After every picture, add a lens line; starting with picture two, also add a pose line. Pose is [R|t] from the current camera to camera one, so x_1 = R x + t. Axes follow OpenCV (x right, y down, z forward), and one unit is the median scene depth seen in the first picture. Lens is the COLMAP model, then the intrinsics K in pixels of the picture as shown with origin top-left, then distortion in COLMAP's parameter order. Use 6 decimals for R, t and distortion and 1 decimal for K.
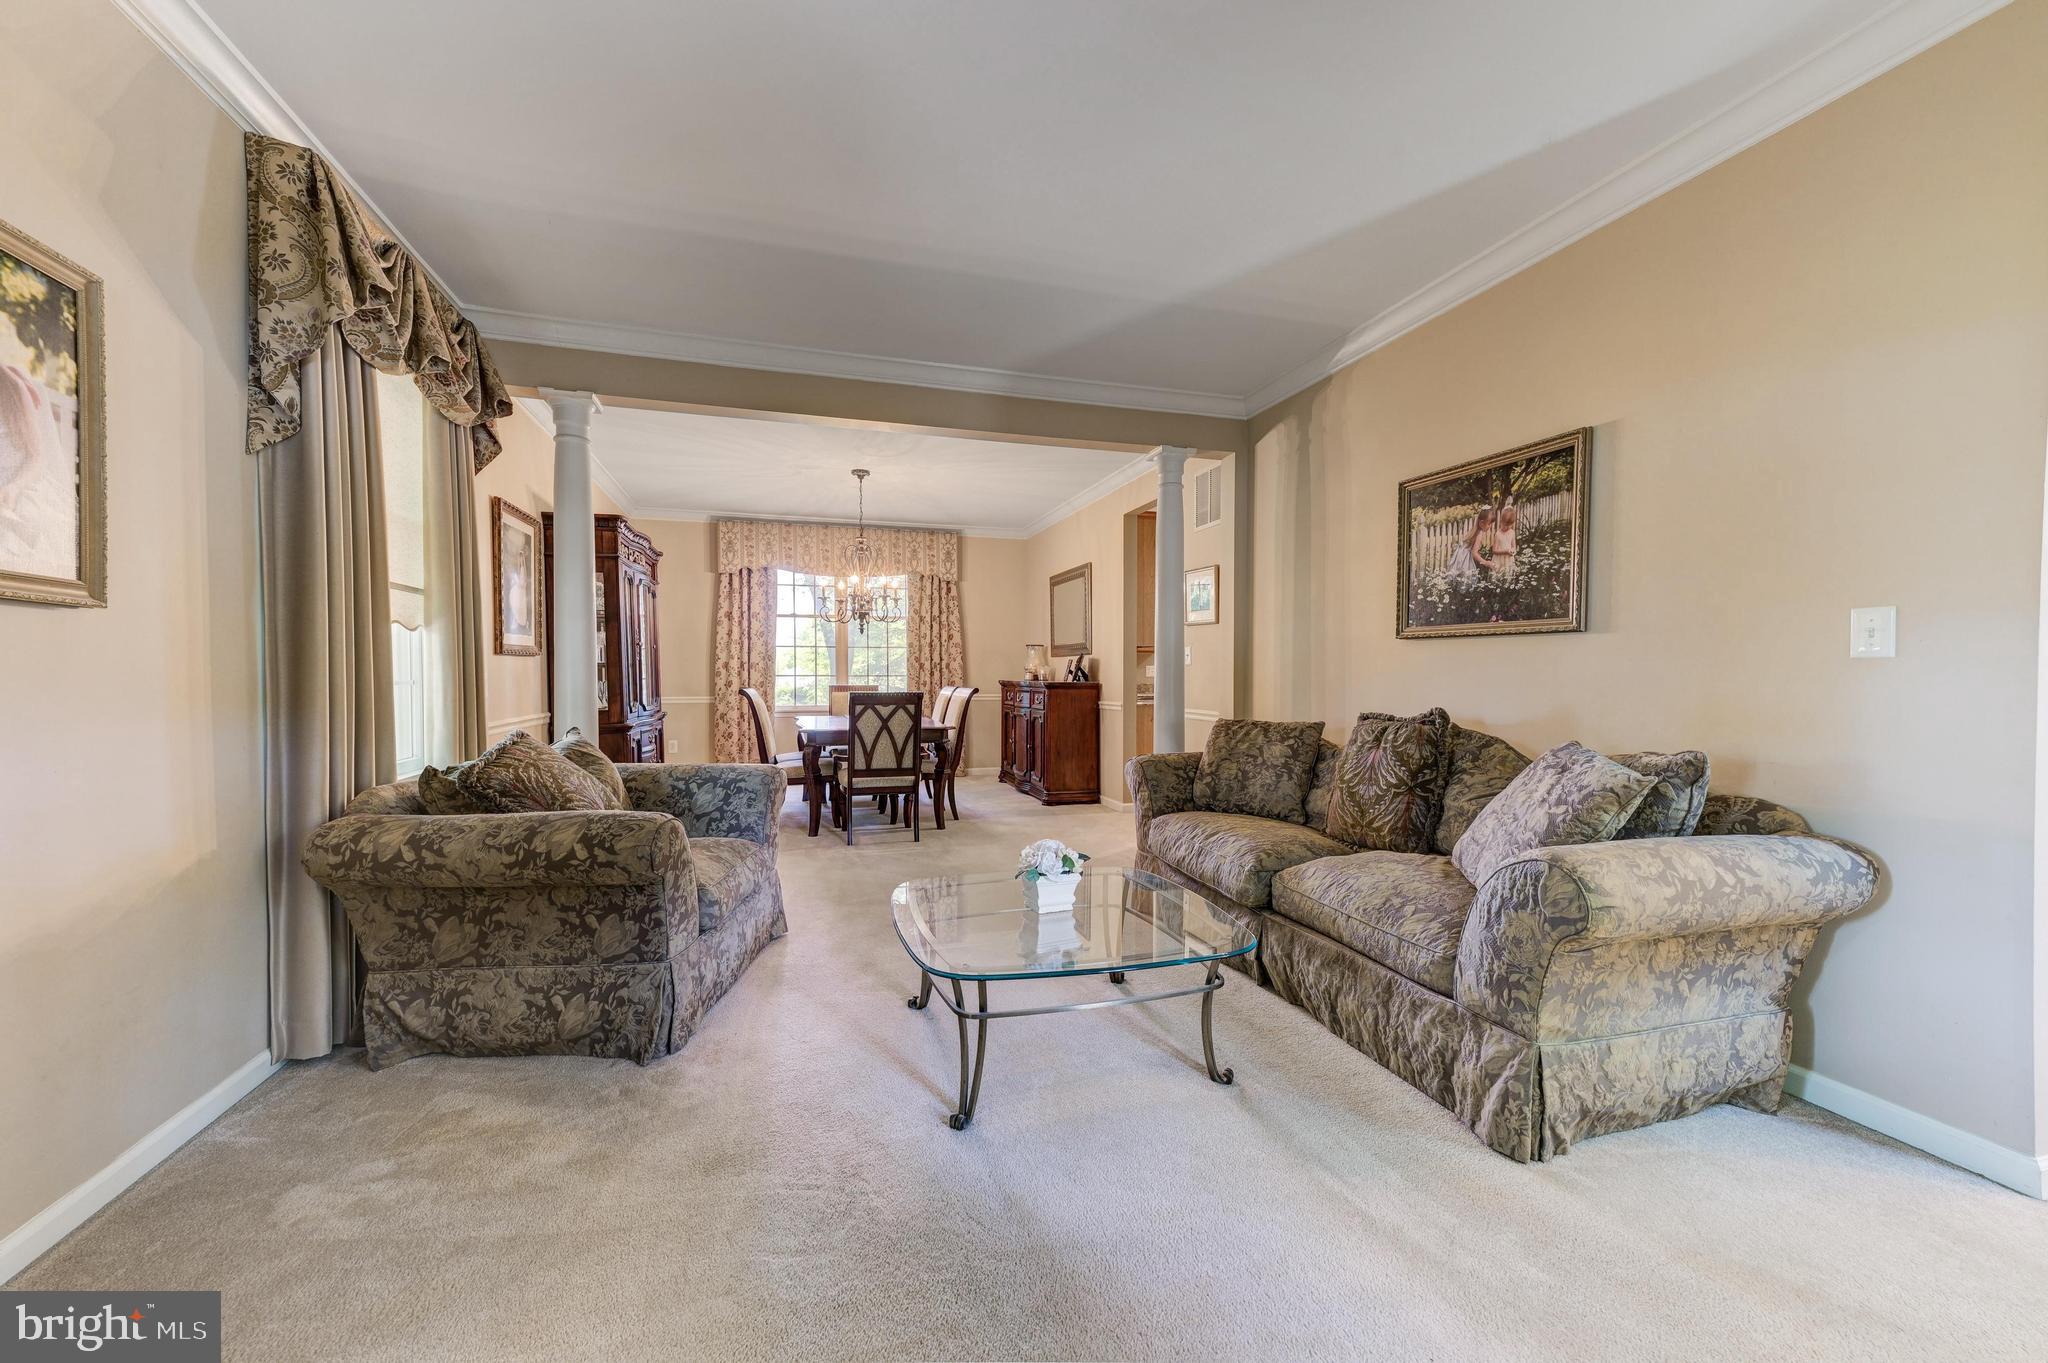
lens RADIAL K [[811.7, 0, 1033.4], [0, 811.7, 687.4], [0, 0, 1]] dist [-0.000596, -0.000047]
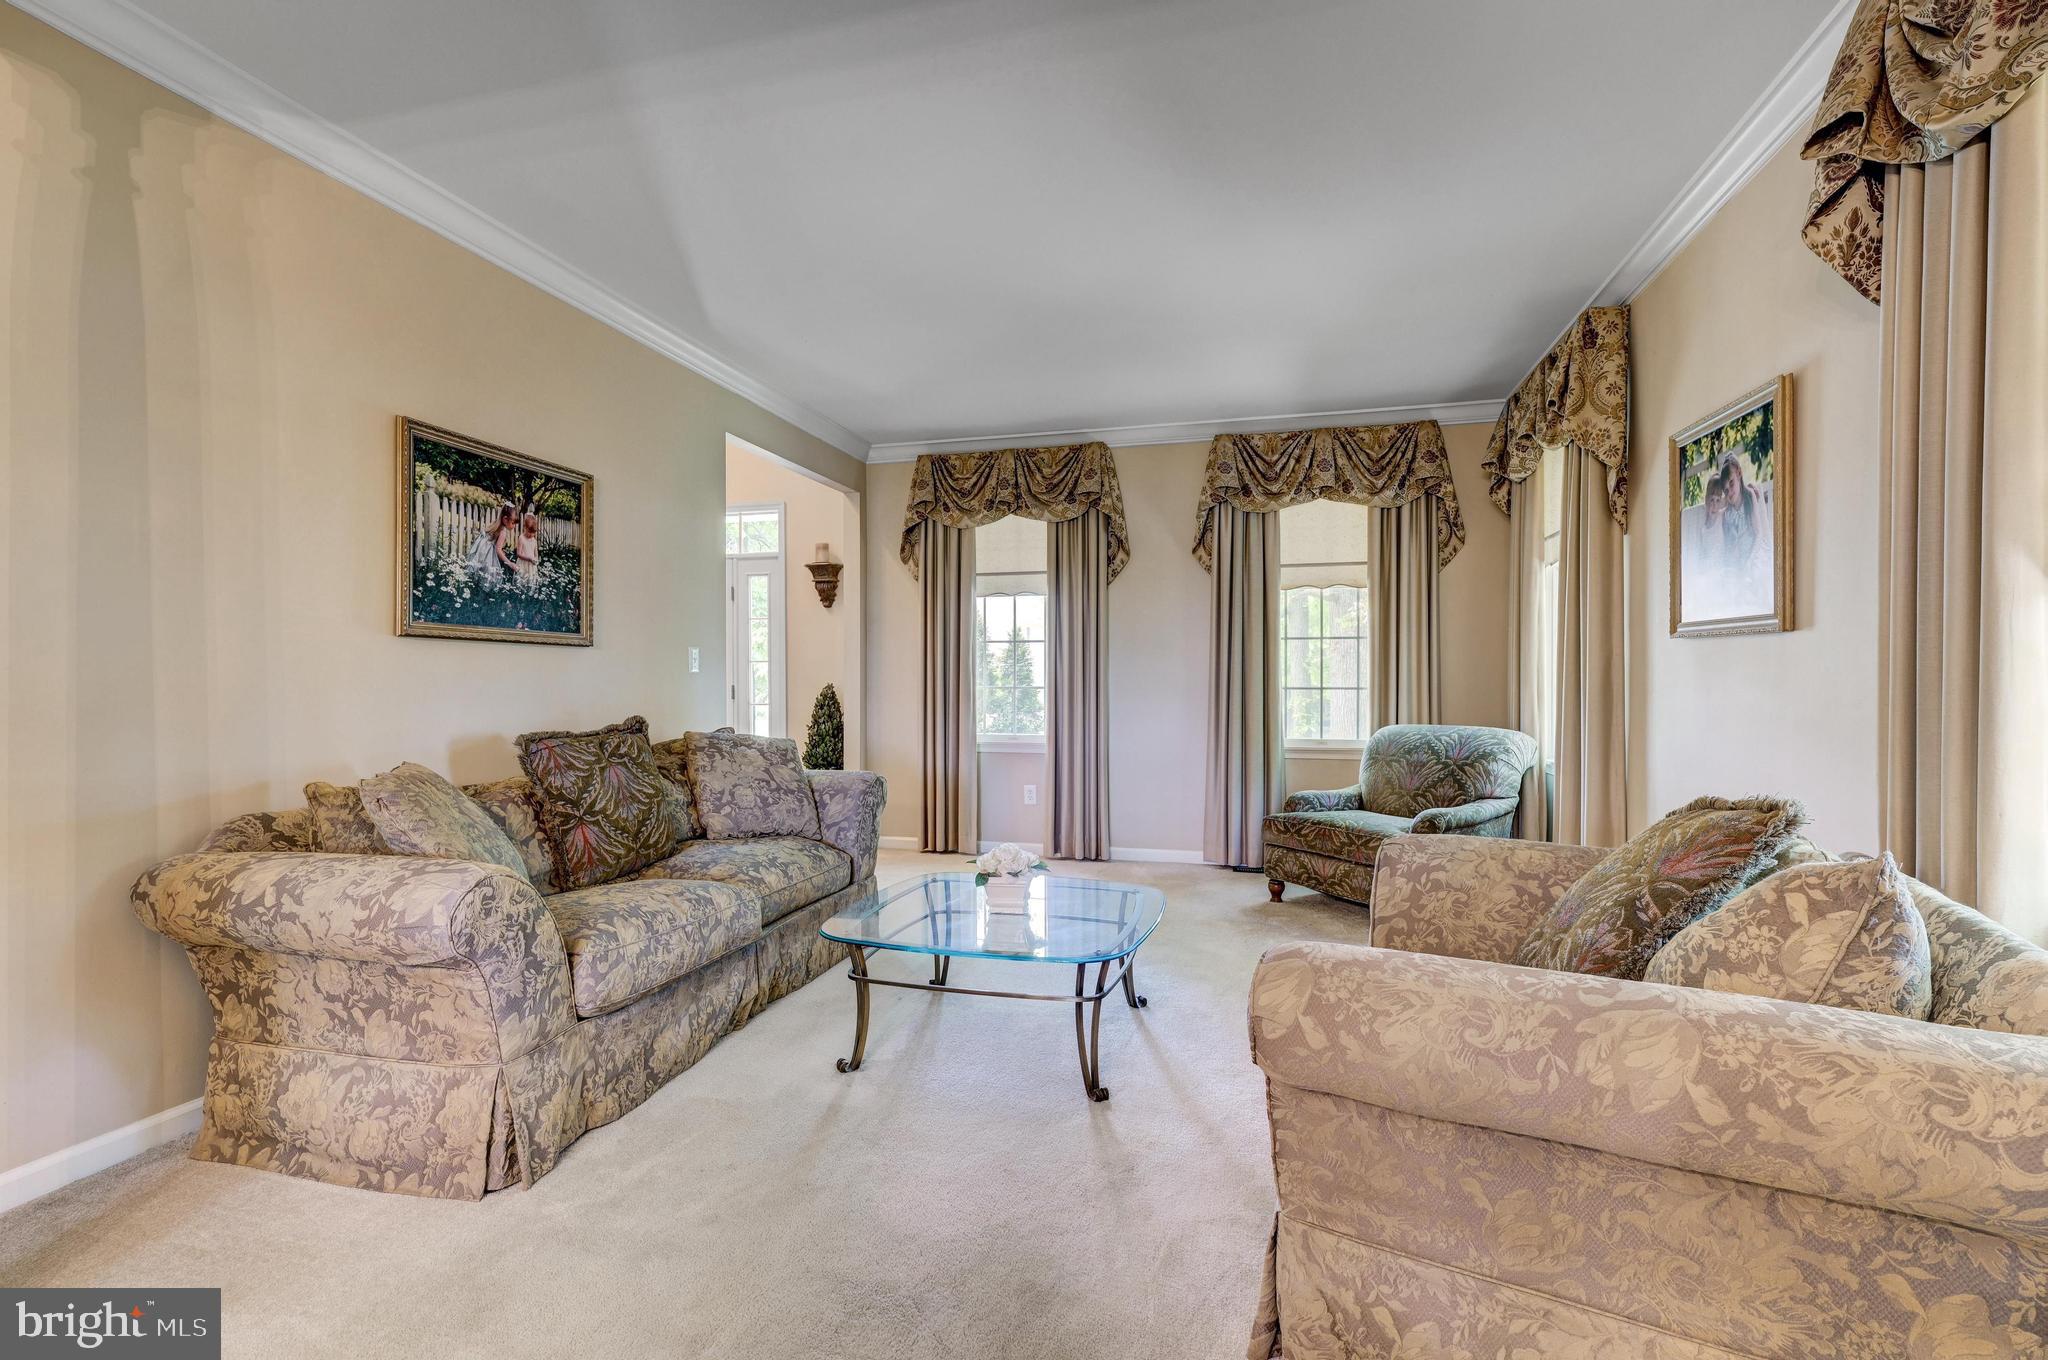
lens RADIAL K [[811.7, 0, 1033.4], [0, 811.7, 685.9], [0, 0, 1]] dist [-0.000596, -0.000047]
pose [[-0.836242, -0.010533, 0.548260, -0.463946], [0.004636, 0.999644, 0.026275, -0.036073], [-0.548341, 0.024514, -0.835895, 1.477573]]
